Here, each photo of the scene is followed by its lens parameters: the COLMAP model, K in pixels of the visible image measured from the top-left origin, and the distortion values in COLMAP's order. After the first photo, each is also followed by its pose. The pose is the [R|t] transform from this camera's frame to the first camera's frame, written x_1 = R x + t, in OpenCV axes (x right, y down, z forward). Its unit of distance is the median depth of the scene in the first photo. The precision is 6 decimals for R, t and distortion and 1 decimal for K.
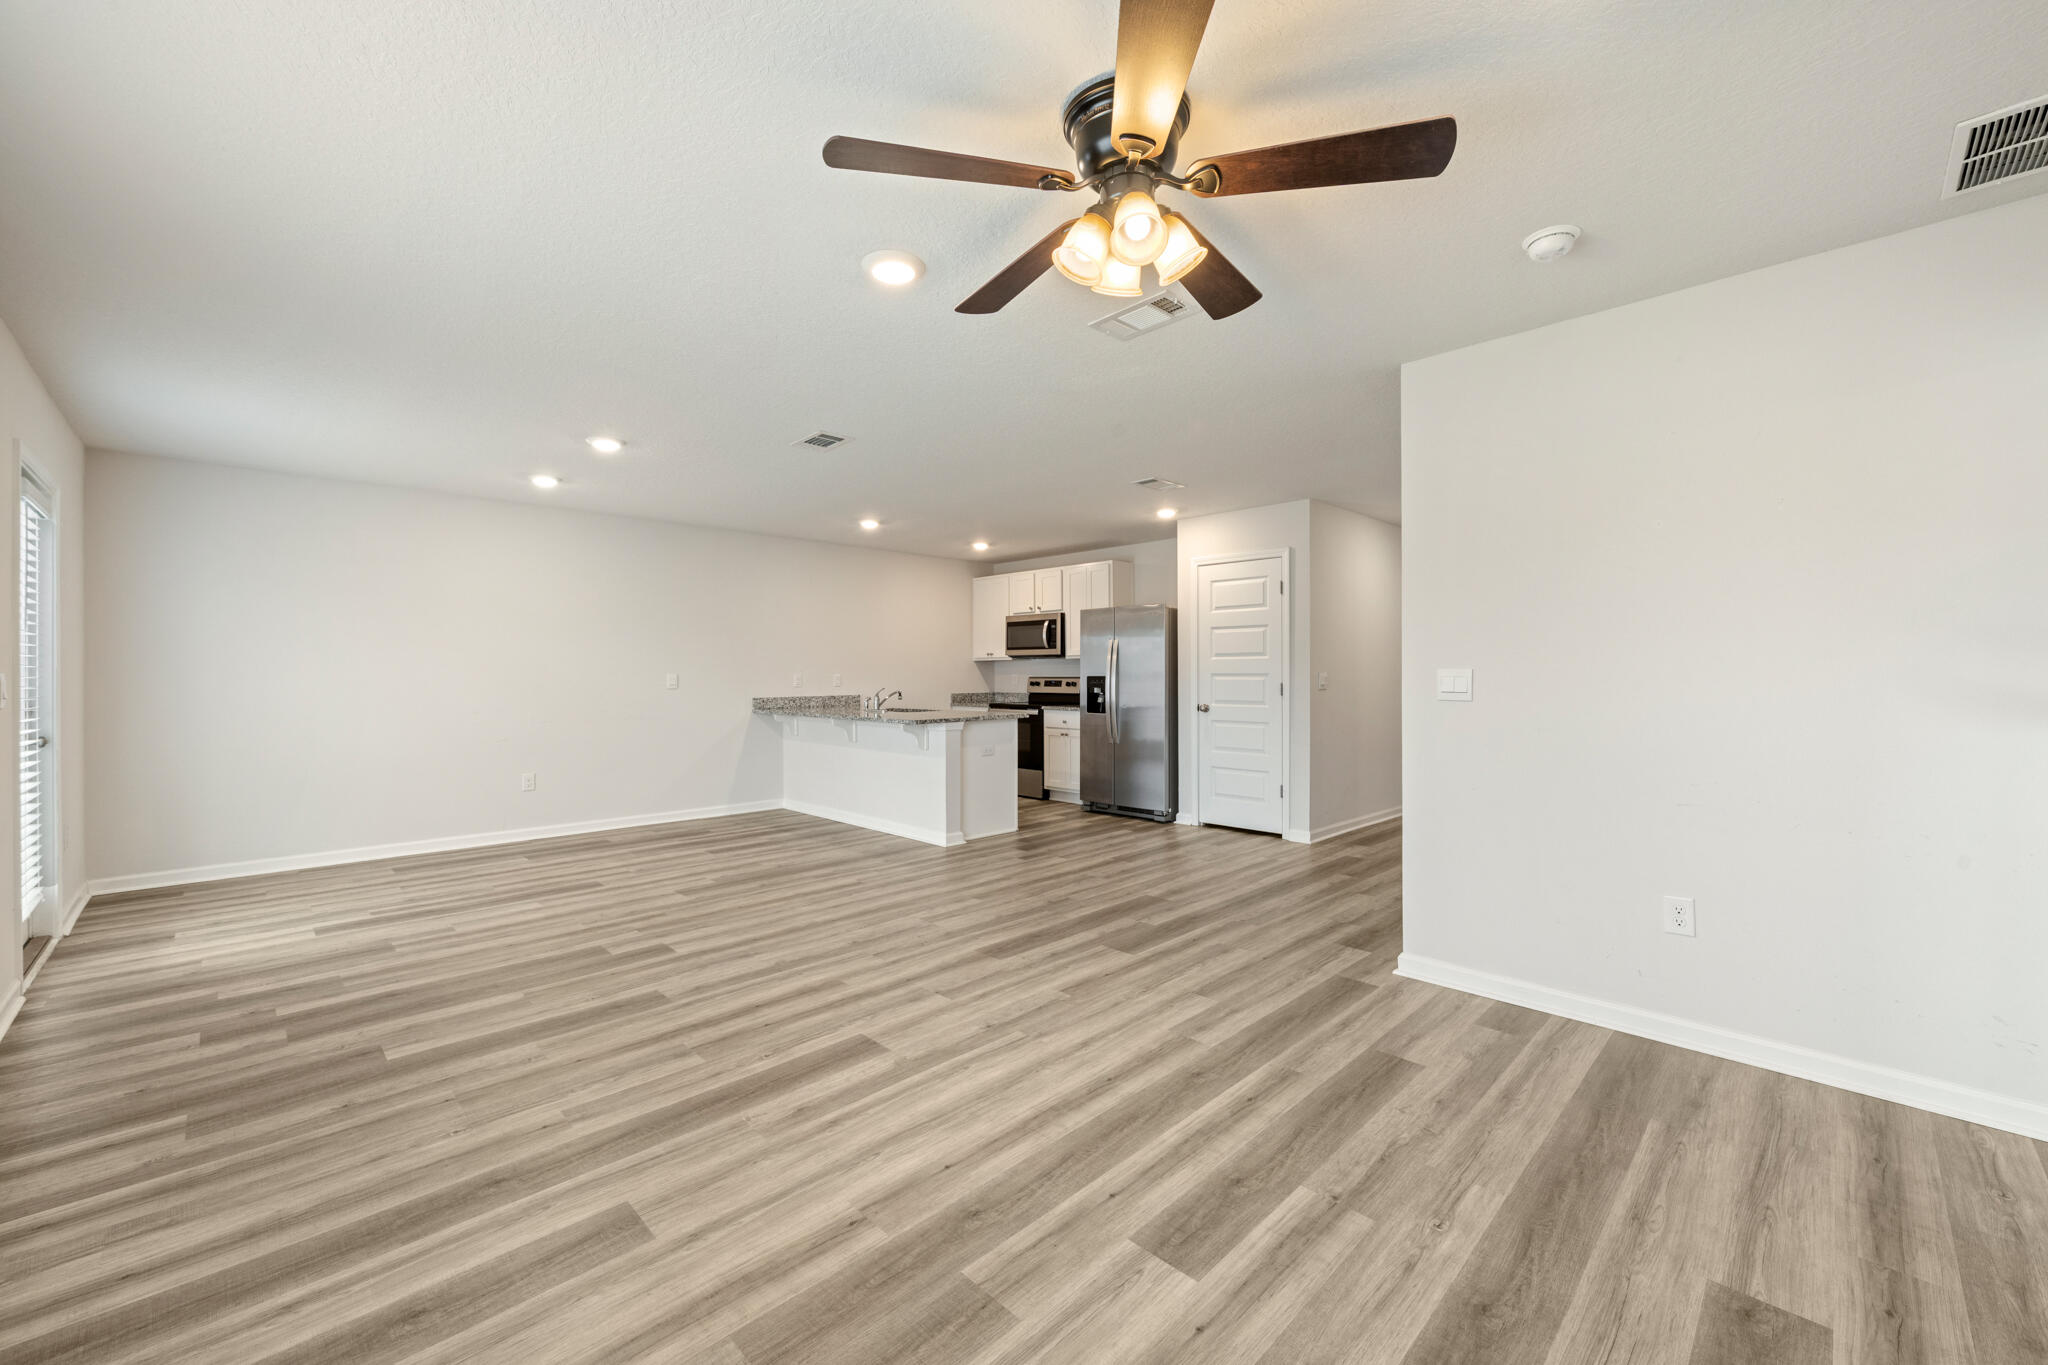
lens RADIAL K [[811.7, 0, 1039.7], [0, 811.7, 678.0], [0, 0, 1]] dist [0.001286, -0.000588]
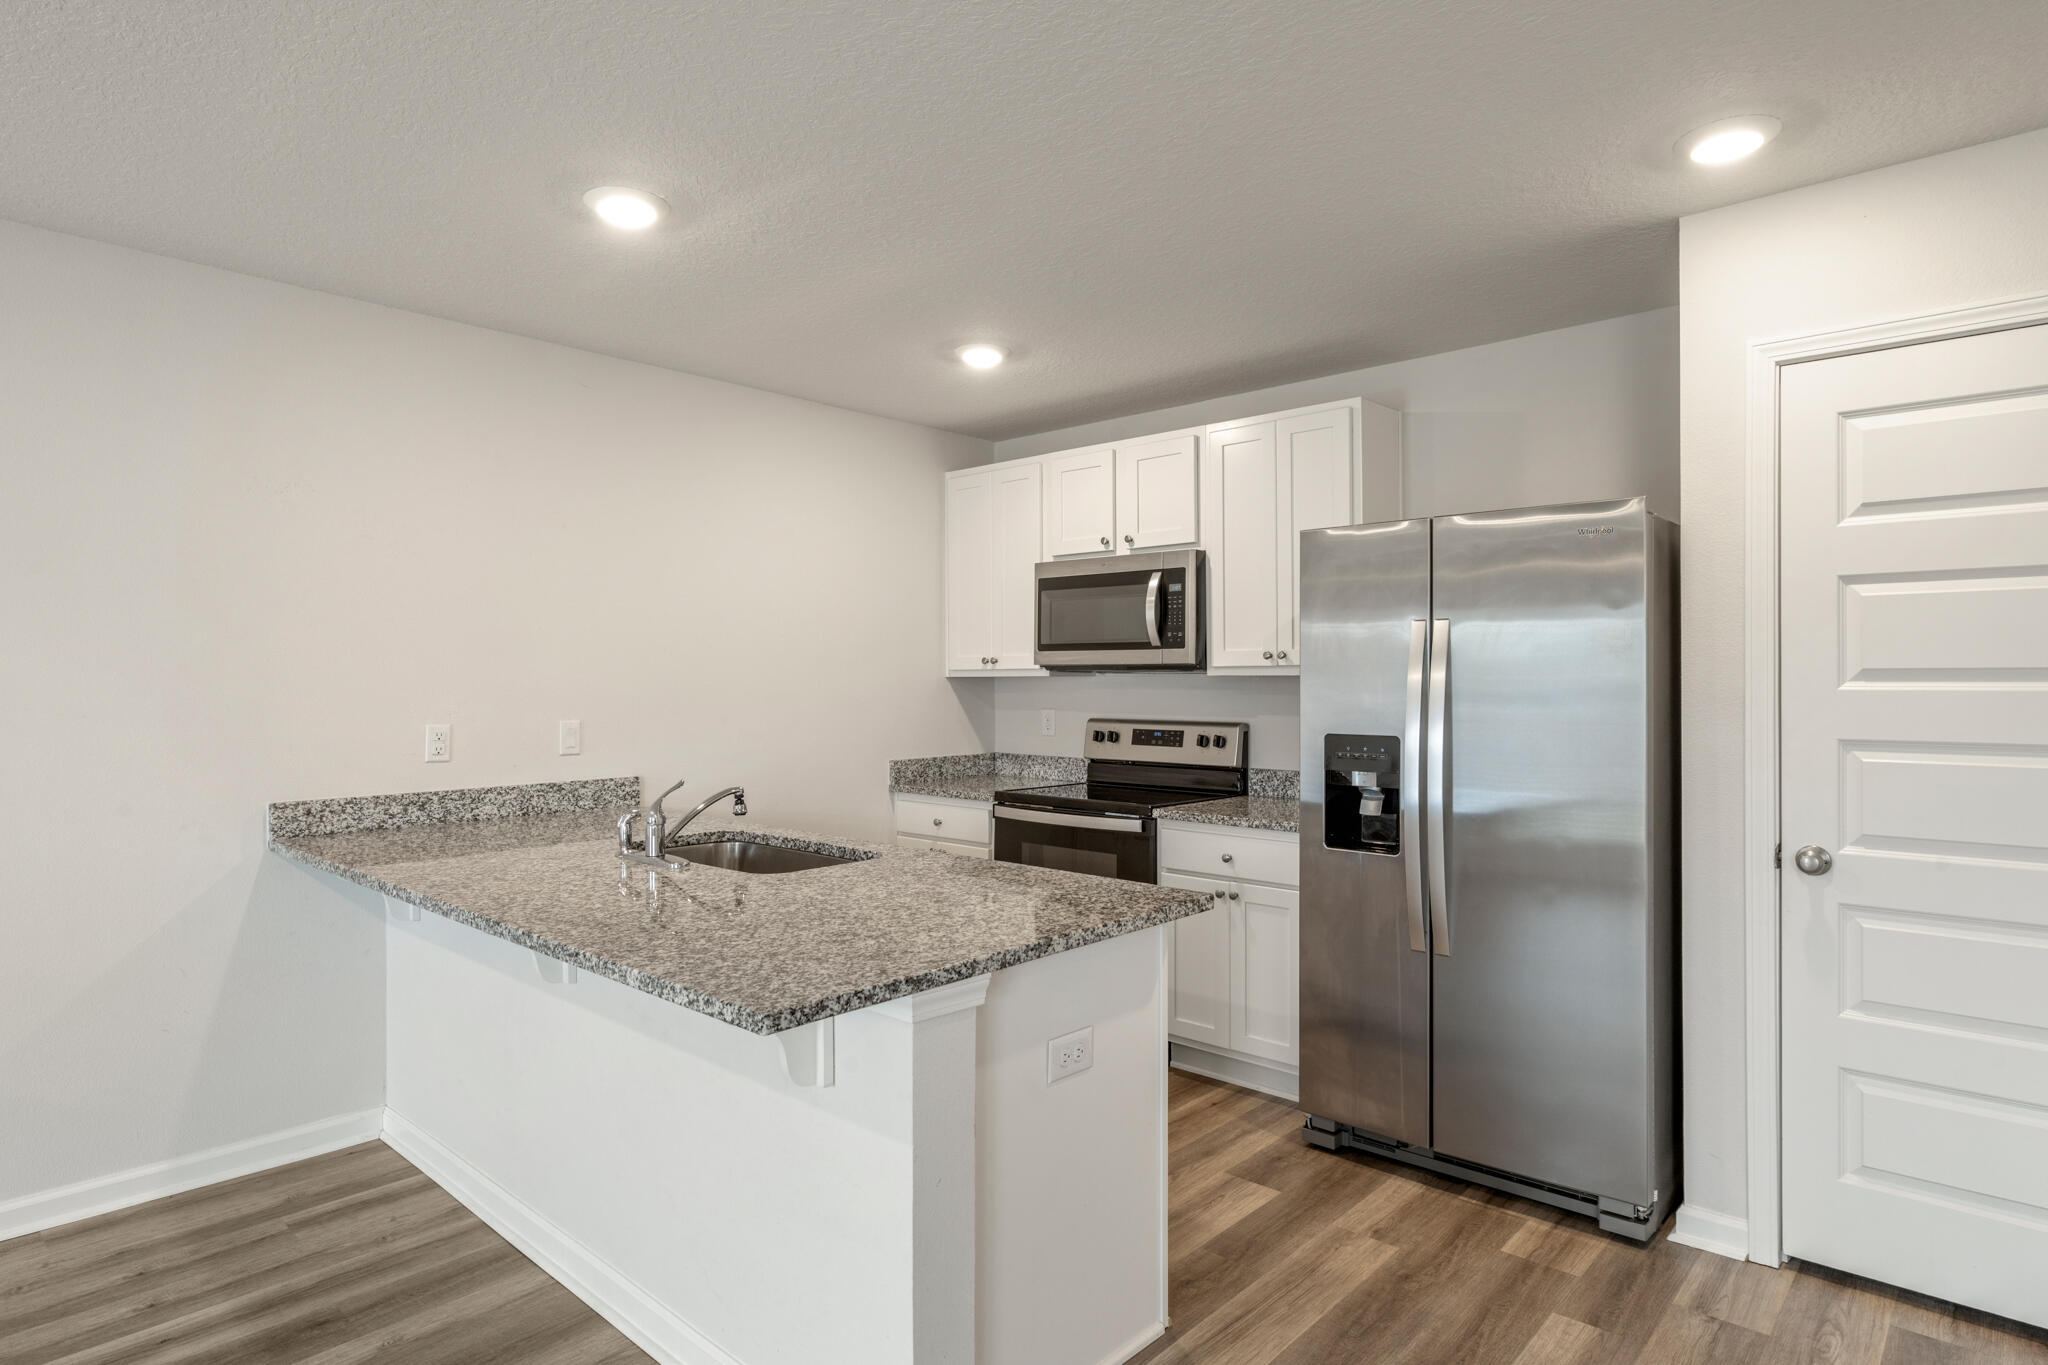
lens RADIAL K [[1119.1, 0, 1029.3], [0, 1119.1, 676.3], [0, 0, 1]] dist [0.002092, -0.000425]
pose [[0.999259, 0.001374, 0.038473, -0.140010], [-0.001090, 0.999972, -0.007391, -0.039618], [-0.038482, 0.007344, 0.999232, 1.012162]]
